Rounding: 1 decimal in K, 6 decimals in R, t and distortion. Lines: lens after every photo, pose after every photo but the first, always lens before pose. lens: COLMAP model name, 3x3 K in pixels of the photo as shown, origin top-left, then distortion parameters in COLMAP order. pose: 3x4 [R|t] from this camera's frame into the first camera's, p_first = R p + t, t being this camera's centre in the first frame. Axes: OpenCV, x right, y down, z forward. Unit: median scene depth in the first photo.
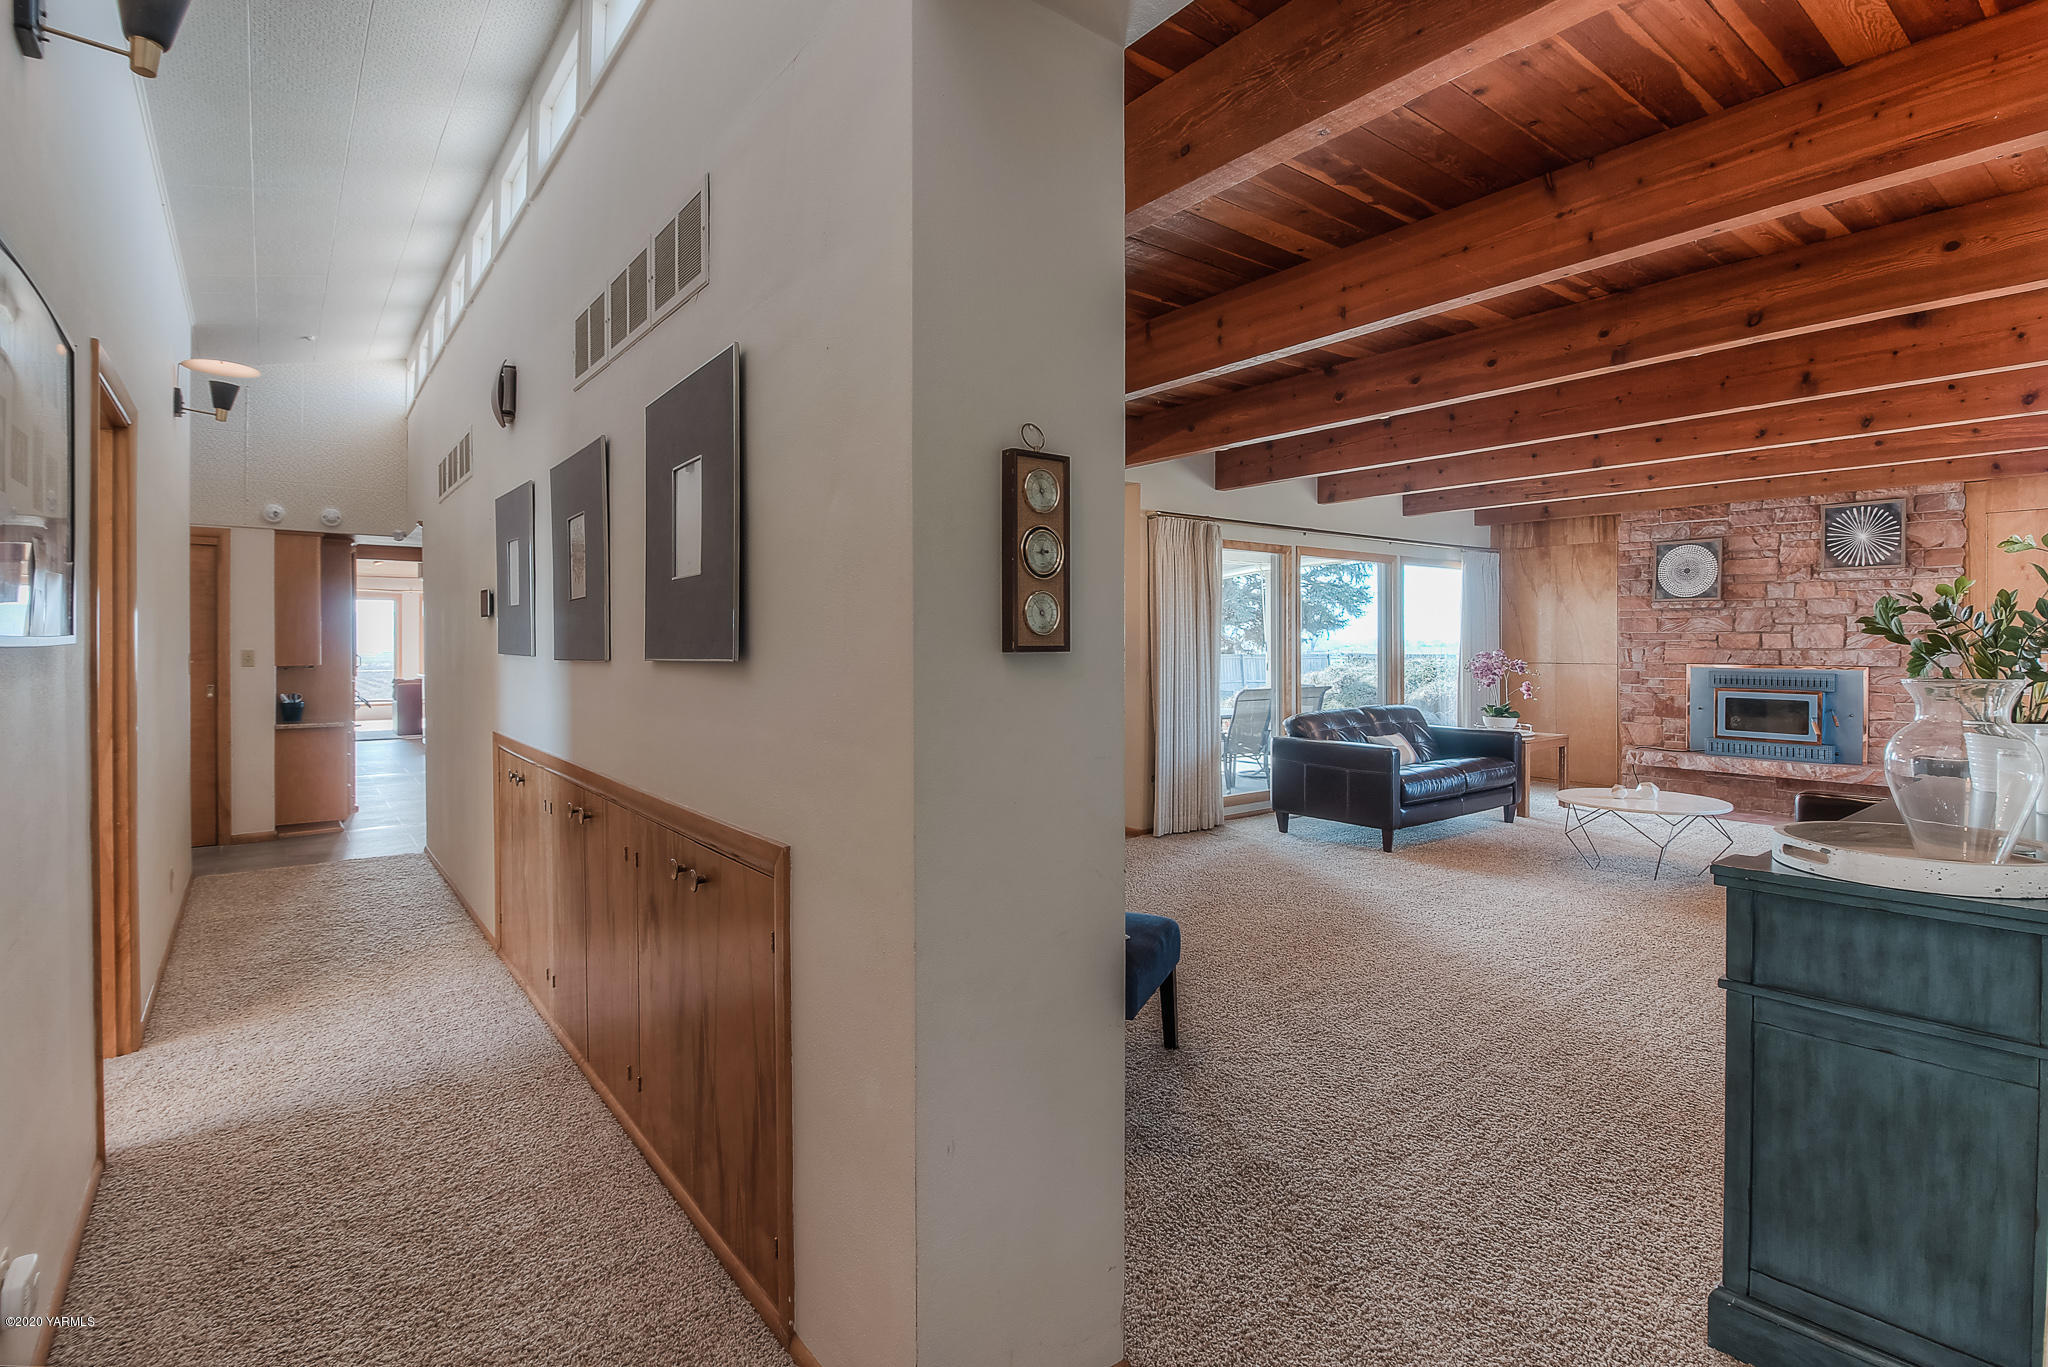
lens RADIAL K [[967.6, 0, 1029.8], [0, 967.6, 648.4], [0, 0, 1]] dist [-0.002695, -0.008664]
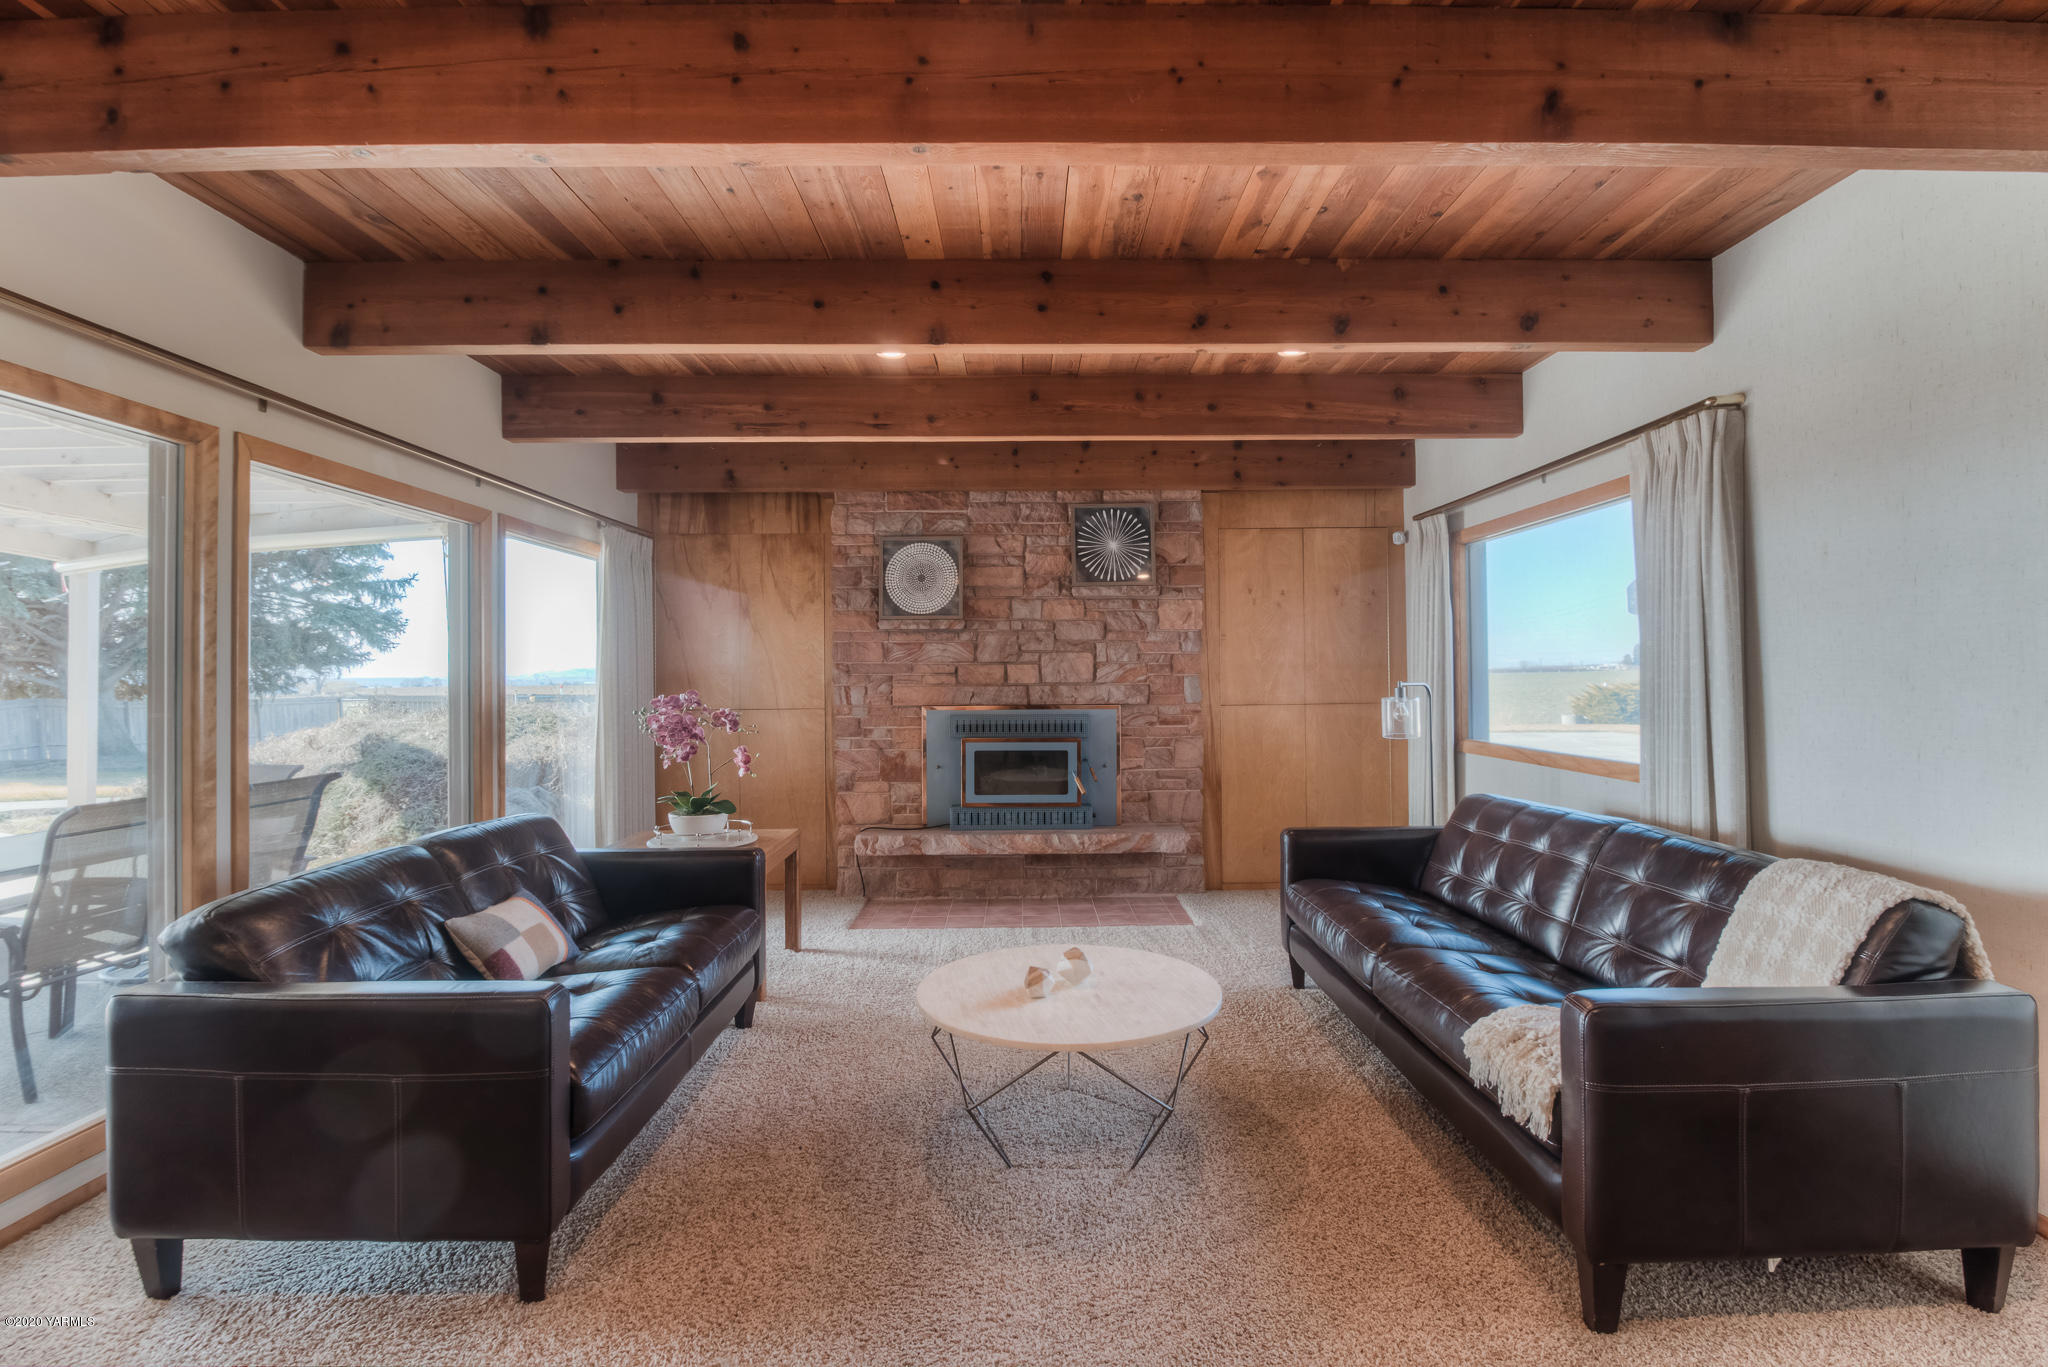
lens RADIAL K [[967.6, 0, 1056.1], [0, 967.6, 658.5], [0, 0, 1]] dist [-0.002695, -0.008664]
pose [[0.591457, 0.009578, 0.806280, 0.046939], [0.013595, 0.999669, -0.021849, -0.000785], [-0.806222, 0.023885, 0.591131, 0.148714]]
